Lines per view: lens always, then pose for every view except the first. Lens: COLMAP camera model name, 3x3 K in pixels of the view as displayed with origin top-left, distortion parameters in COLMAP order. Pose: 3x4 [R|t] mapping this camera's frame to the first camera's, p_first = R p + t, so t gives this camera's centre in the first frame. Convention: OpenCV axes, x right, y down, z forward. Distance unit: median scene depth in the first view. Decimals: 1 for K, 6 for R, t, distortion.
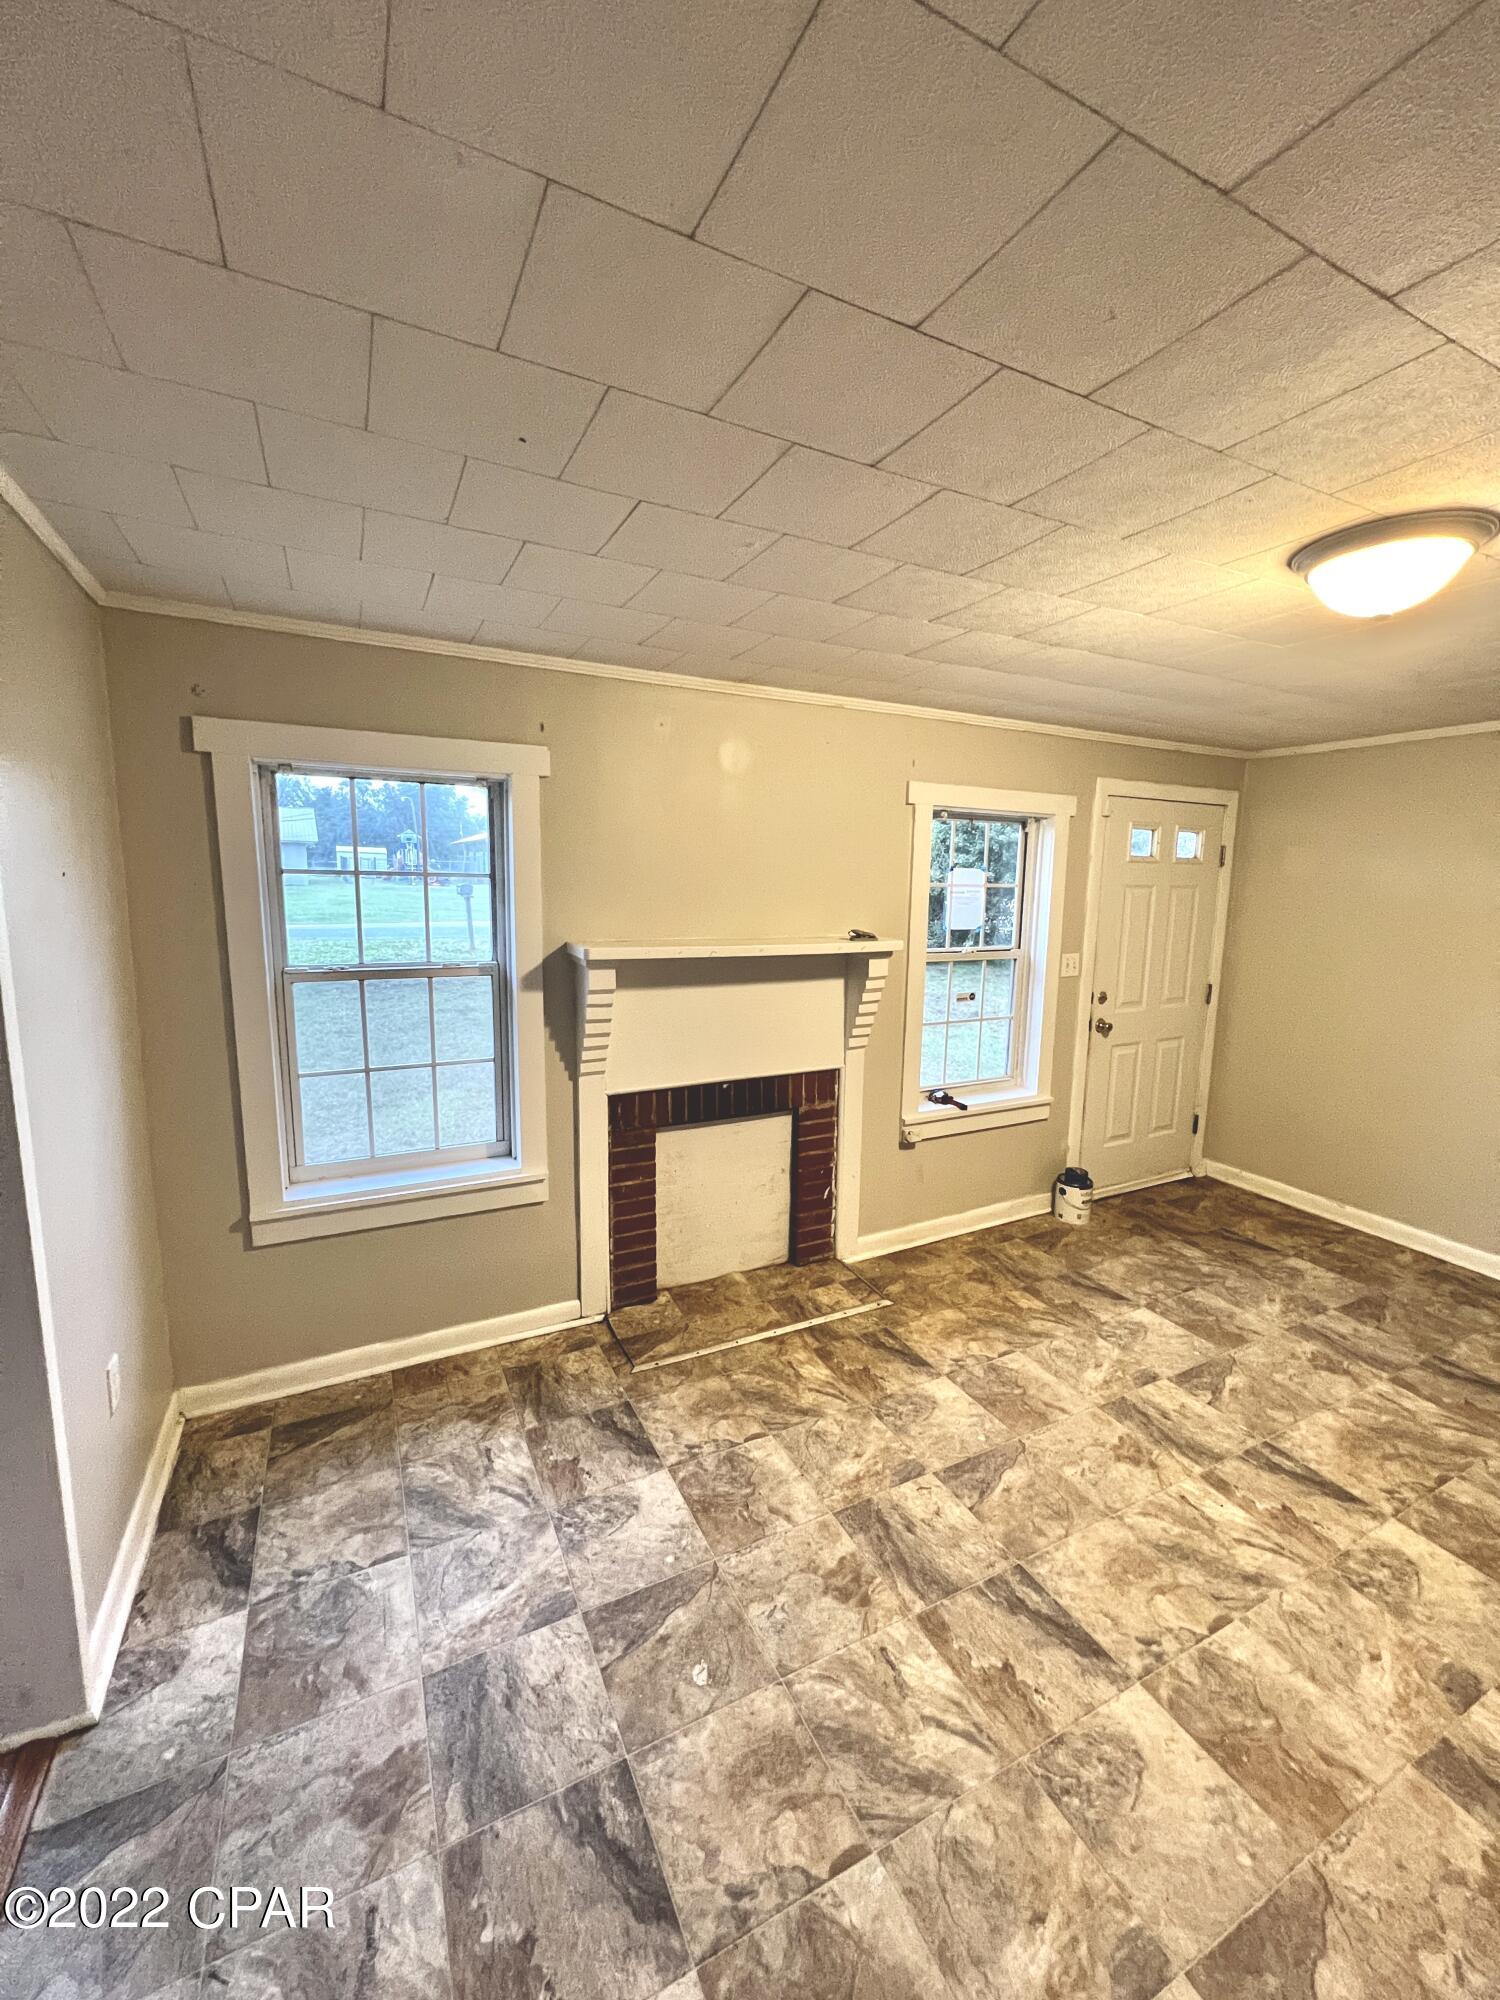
lens RADIAL K [[799.2, 0, 752.9], [0, 799.2, 1001.1], [0, 0, 1]] dist [-0.000963, 0.001809]
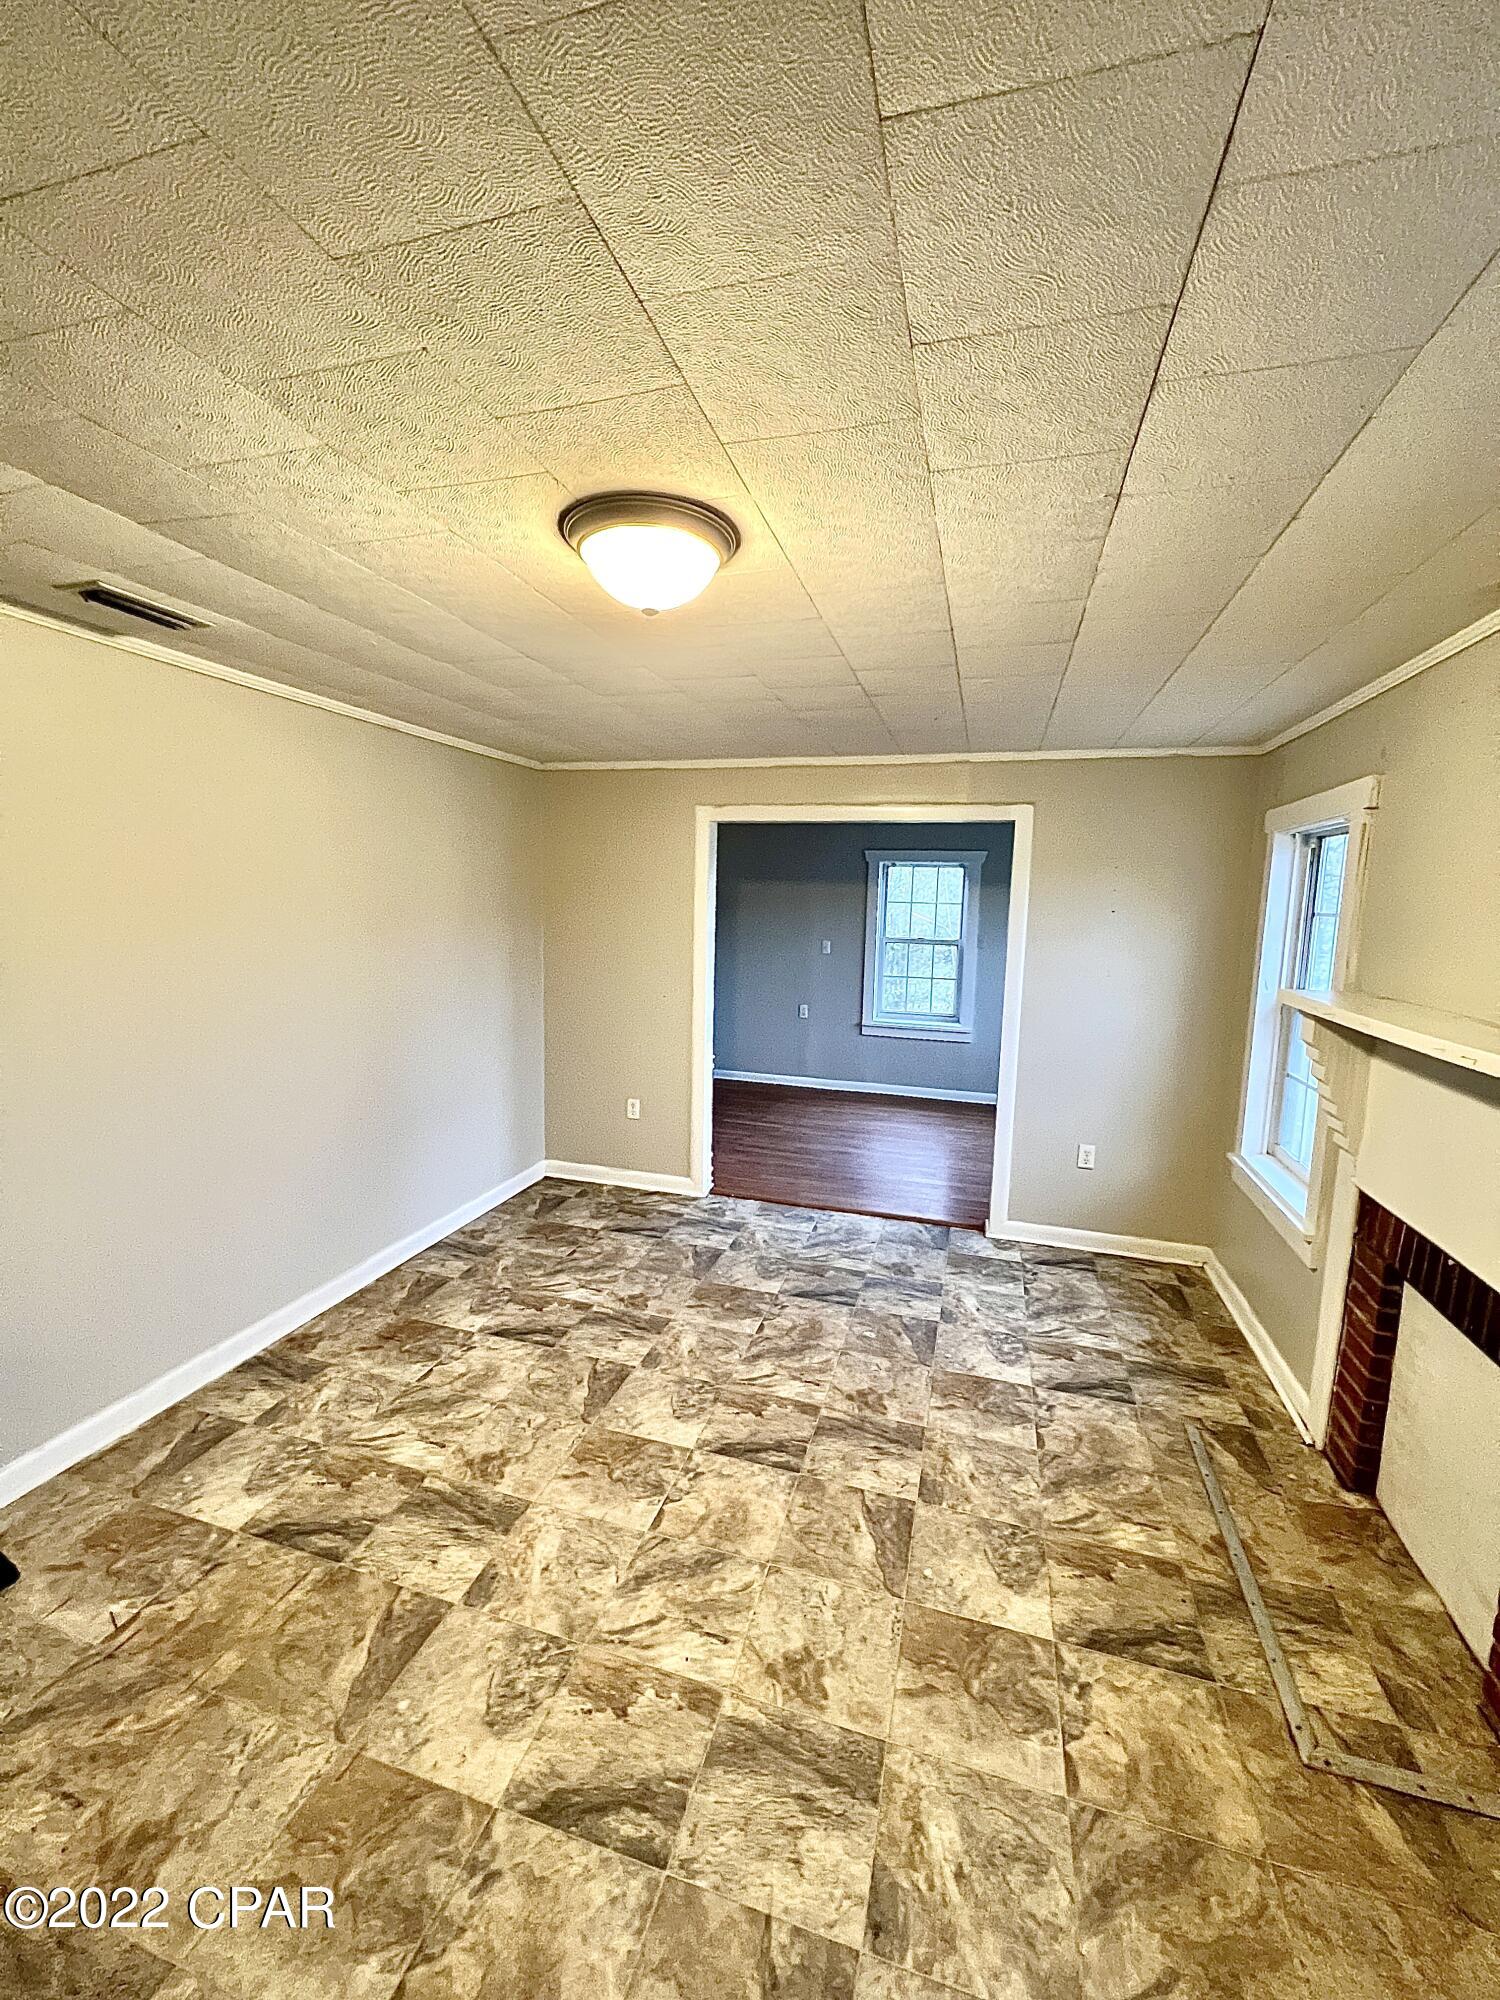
lens RADIAL K [[799.2, 0, 752.9], [0, 799.2, 1001.1], [0, 0, 1]] dist [-0.000963, 0.001809]
pose [[-0.685501, 0.056531, -0.725874, 1.133752], [-0.149435, 0.964831, 0.216265, -0.201859], [0.712571, 0.256721, -0.652945, 1.461437]]
